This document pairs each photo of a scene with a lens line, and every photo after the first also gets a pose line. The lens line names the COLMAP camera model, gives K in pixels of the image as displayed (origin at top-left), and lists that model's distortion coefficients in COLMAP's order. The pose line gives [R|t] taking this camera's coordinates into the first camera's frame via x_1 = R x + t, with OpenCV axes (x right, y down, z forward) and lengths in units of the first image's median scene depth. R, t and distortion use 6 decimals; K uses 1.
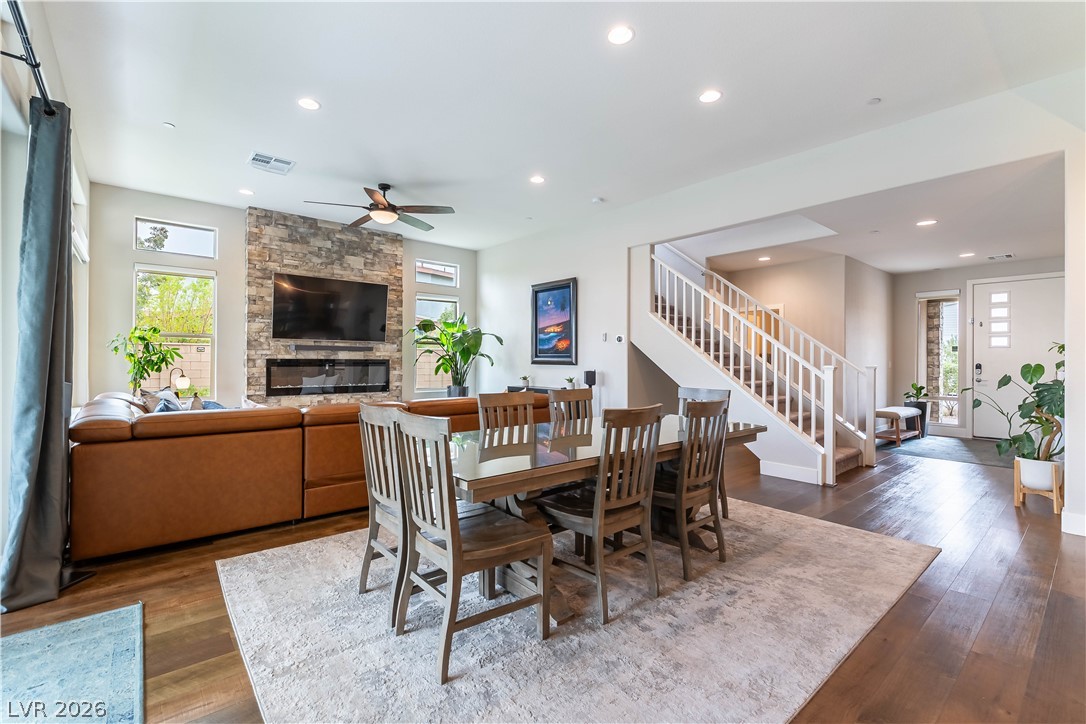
lens RADIAL K [[479.7, 0, 548.7], [0, 479.7, 363.0], [0, 0, 1]] dist [-0.002258, -0.000997]
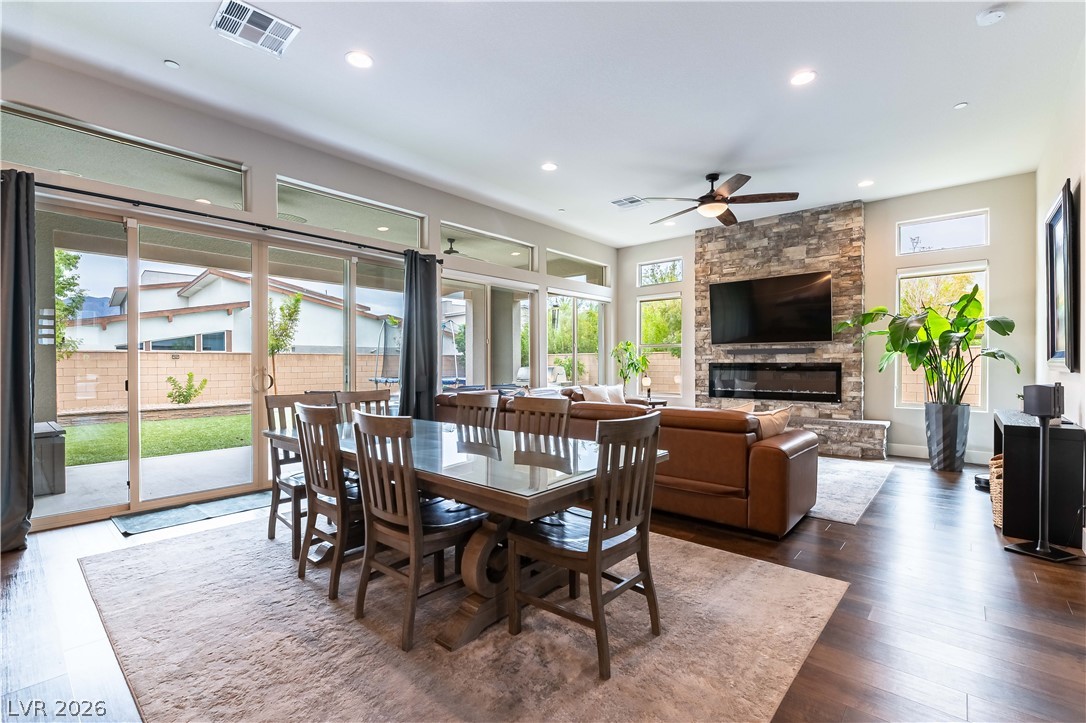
lens RADIAL K [[479.7, 0, 519.8], [0, 479.7, 364.0], [0, 0, 1]] dist [-0.002258, -0.000997]
pose [[0.108151, -0.002877, -0.994130, 0.441167], [-0.001023, 0.999995, -0.003005, -0.002611], [0.994134, 0.001342, 0.108147, 0.423194]]
